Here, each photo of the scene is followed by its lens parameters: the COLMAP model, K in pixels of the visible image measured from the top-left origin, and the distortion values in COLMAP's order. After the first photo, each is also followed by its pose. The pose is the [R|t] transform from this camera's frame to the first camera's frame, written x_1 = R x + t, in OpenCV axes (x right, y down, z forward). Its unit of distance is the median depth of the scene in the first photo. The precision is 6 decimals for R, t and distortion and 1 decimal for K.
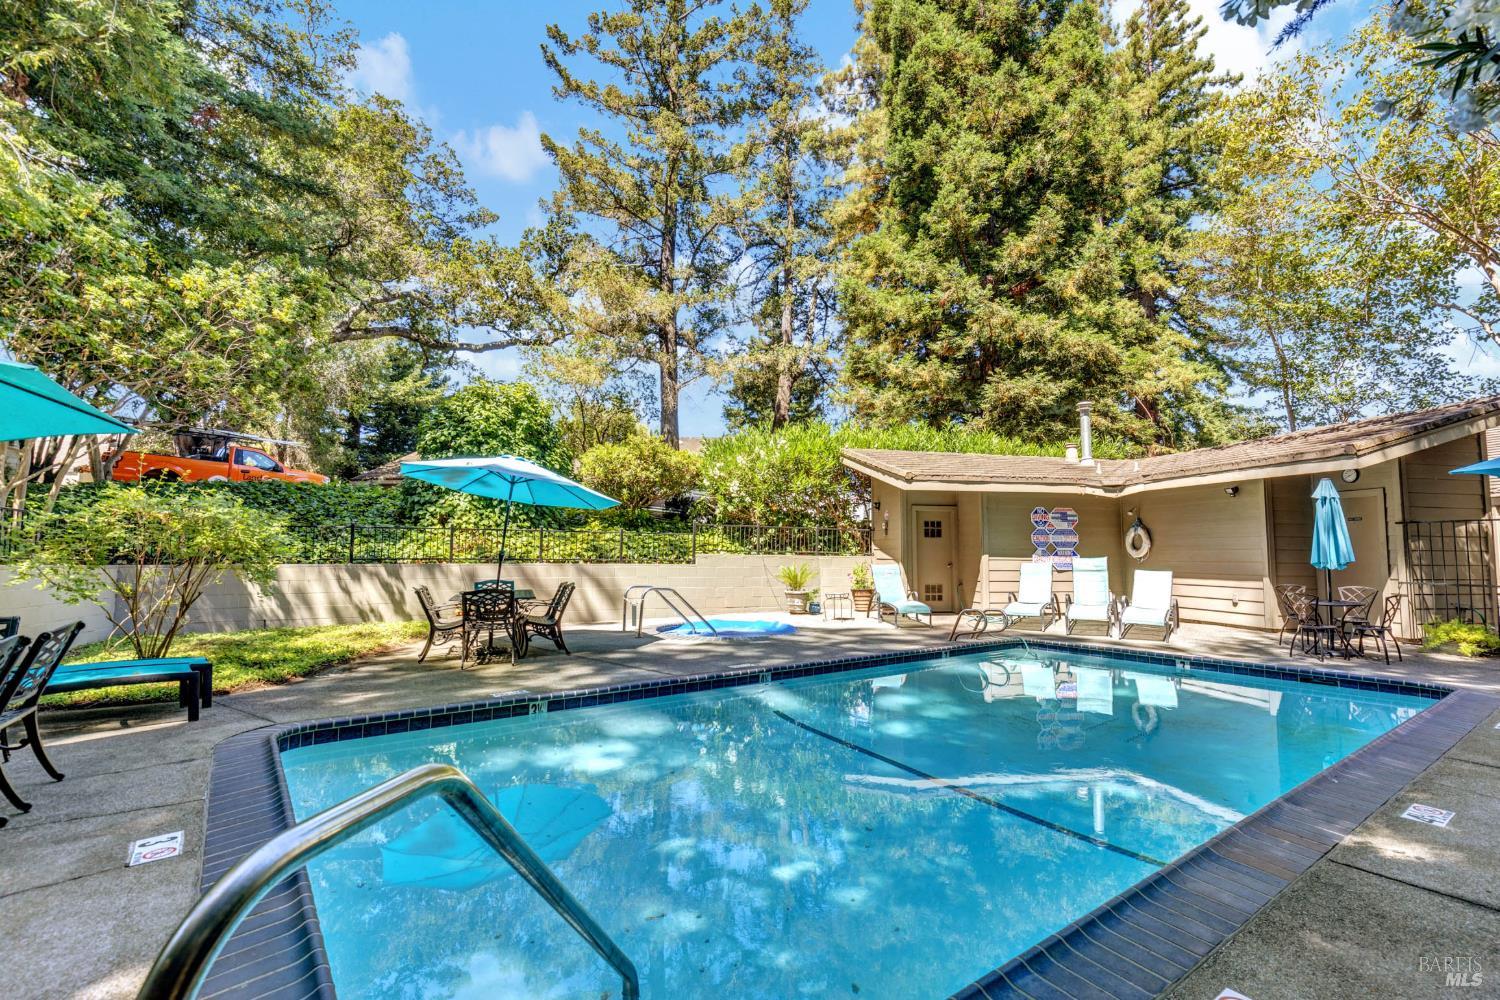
lens RADIAL K [[690.0, 0, 758.5], [0, 690.0, 518.0], [0, 0, 1]] dist [-0.002218, -0.000195]
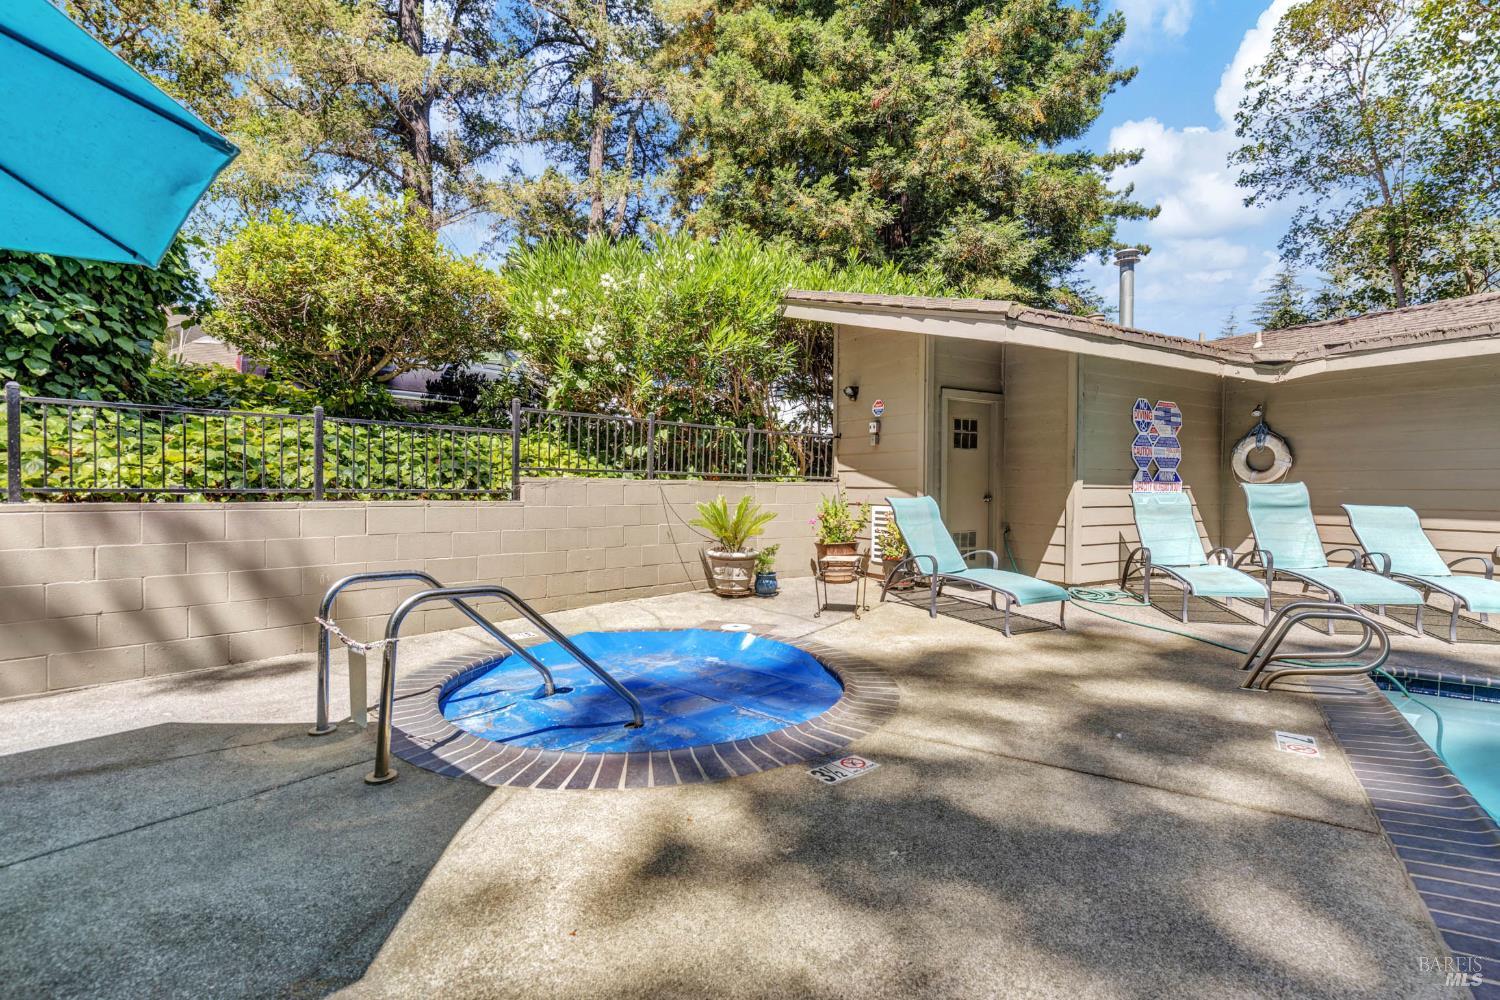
lens RADIAL K [[690.0, 0, 758.5], [0, 690.0, 518.0], [0, 0, 1]] dist [-0.002218, -0.000195]
pose [[0.945483, -0.016946, 0.325230, -0.085285], [-0.014971, 0.995328, 0.095382, 0.031874], [-0.325327, -0.095052, 0.940812, 0.505402]]
